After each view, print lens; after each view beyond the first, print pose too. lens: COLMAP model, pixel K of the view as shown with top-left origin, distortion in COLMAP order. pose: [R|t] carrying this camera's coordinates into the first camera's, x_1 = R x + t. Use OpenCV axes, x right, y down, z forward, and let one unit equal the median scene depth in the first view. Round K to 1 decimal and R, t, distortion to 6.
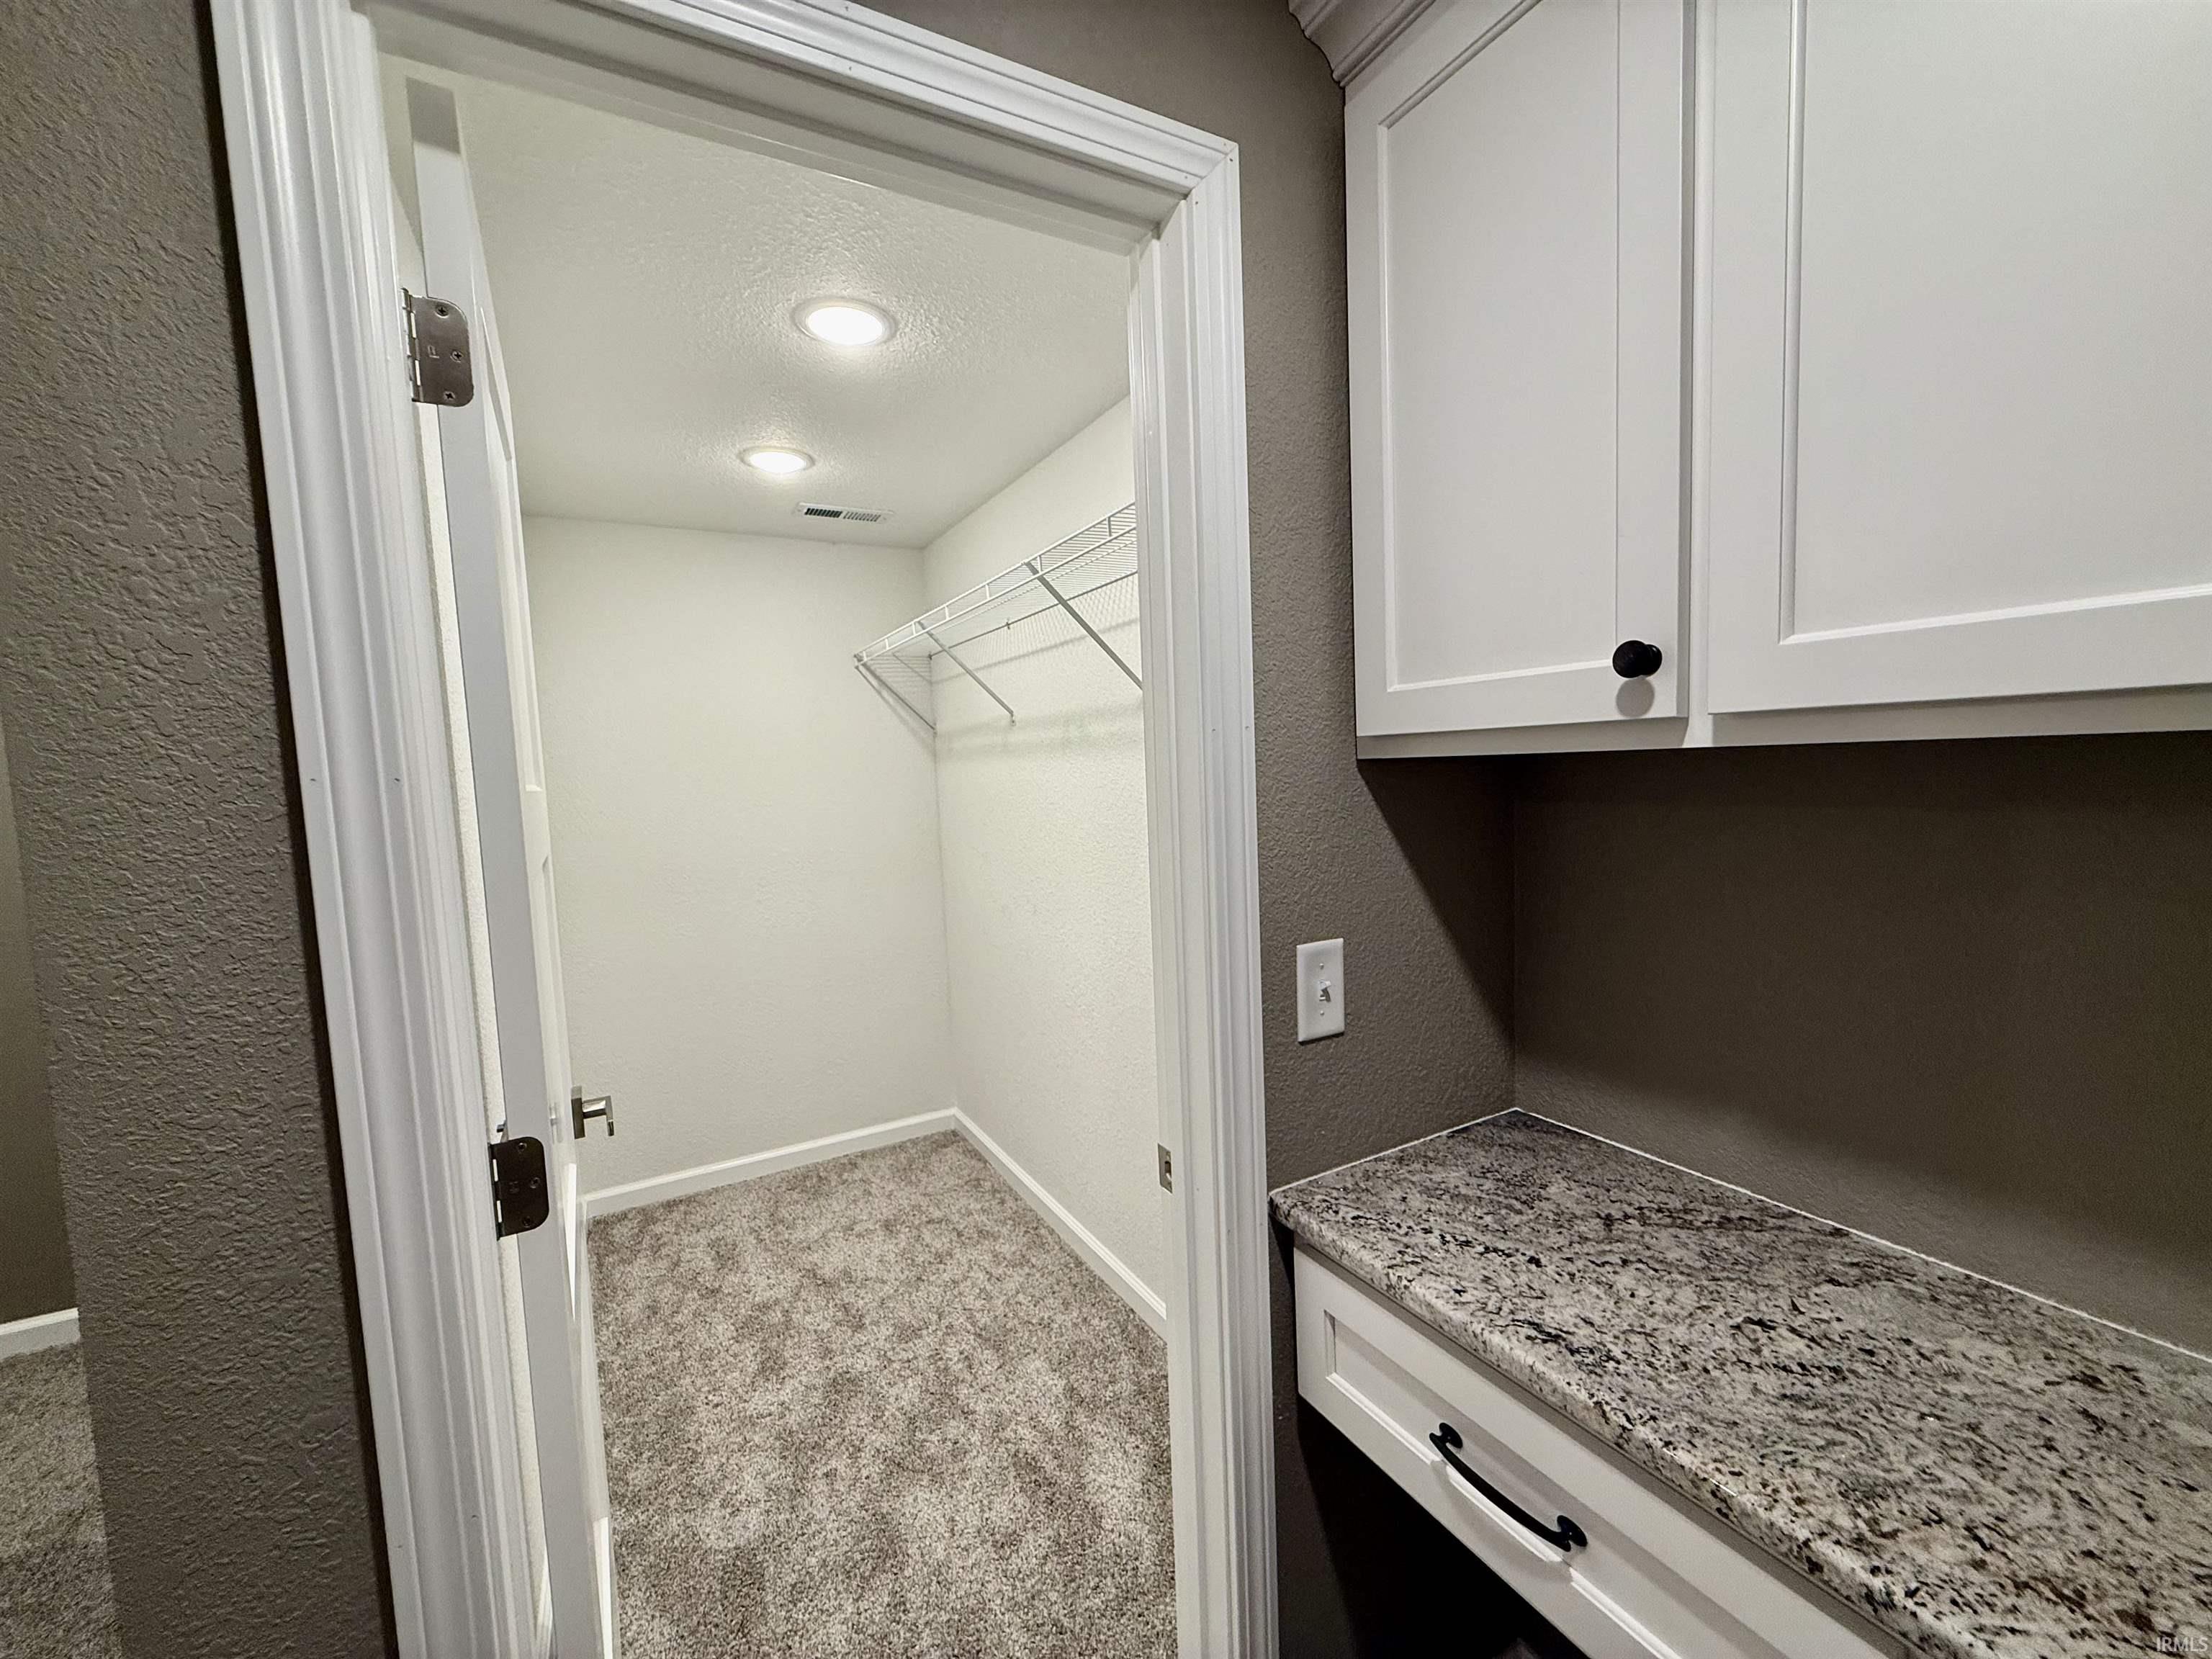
lens RADIAL K [[883.6, 0, 1097.1], [0, 883.6, 832.0], [0, 0, 1]] dist [-0.000863, -0.000130]
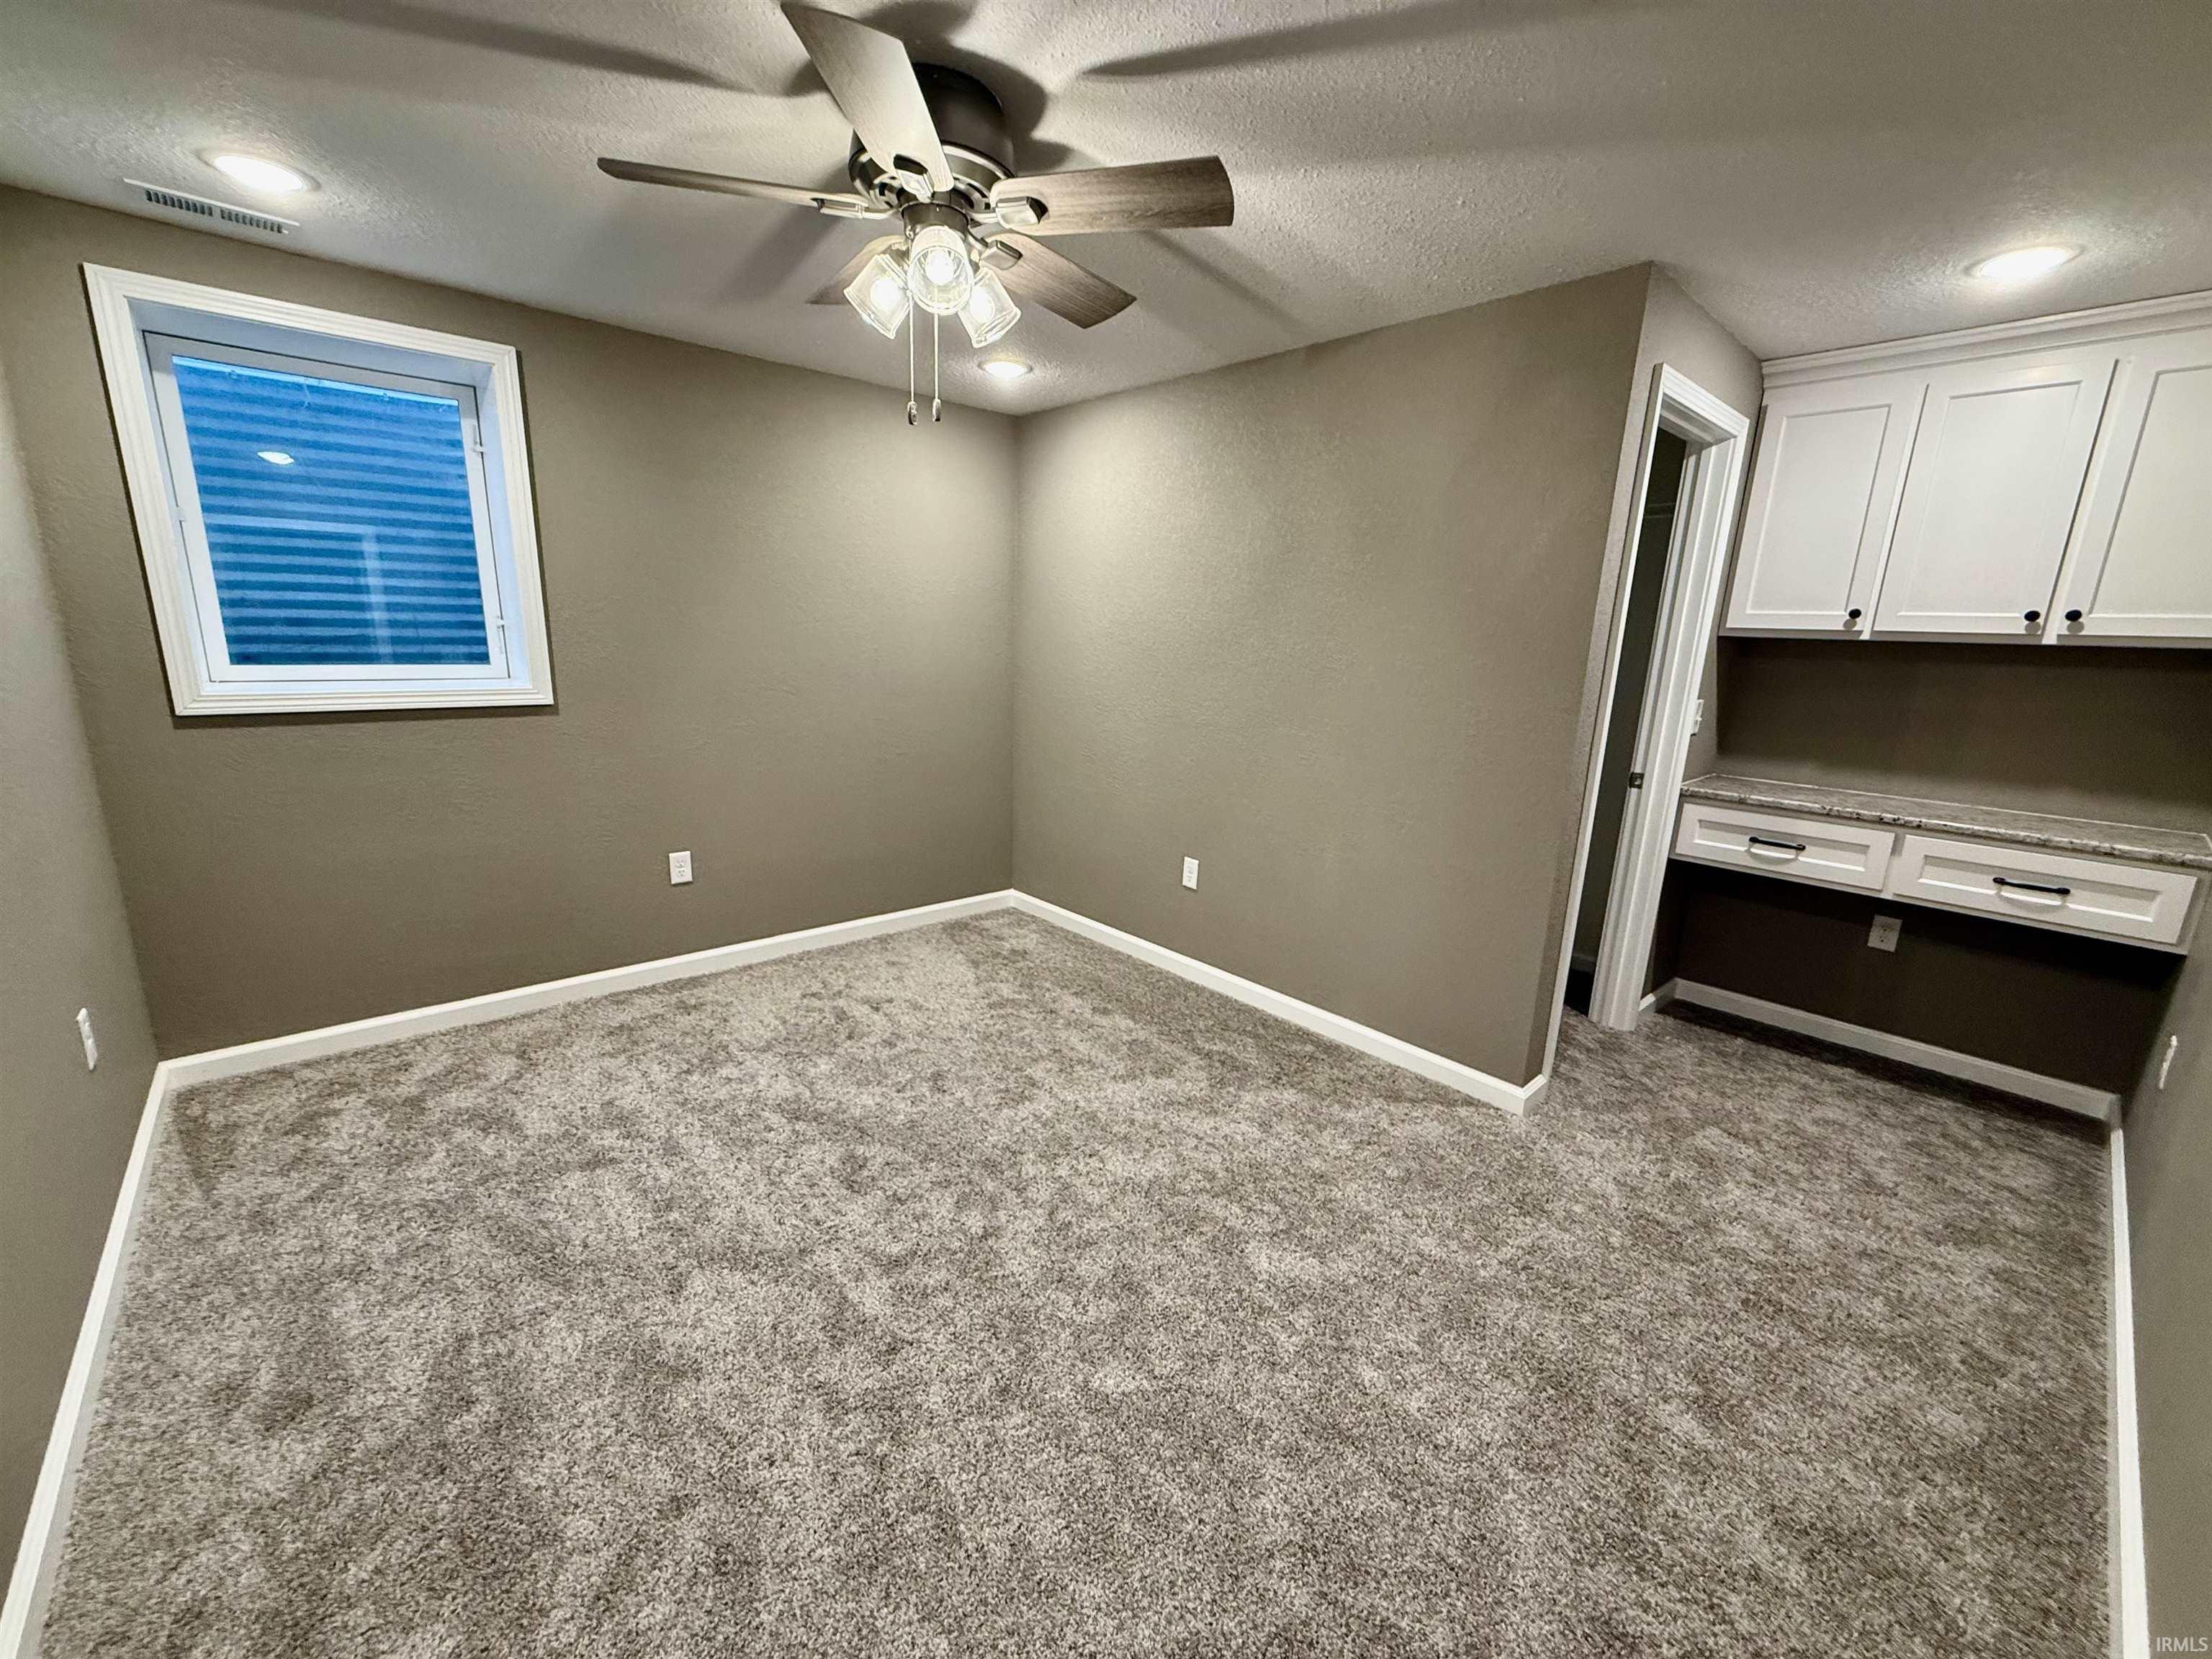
lens RADIAL K [[883.6, 0, 1097.1], [0, 883.6, 832.0], [0, 0, 1]] dist [-0.000863, -0.000130]
pose [[0.970482, 0.017735, 0.240522, -3.191182], [-0.053636, 0.988189, 0.143550, 0.331195], [-0.235135, -0.152213, 0.959970, -1.855560]]
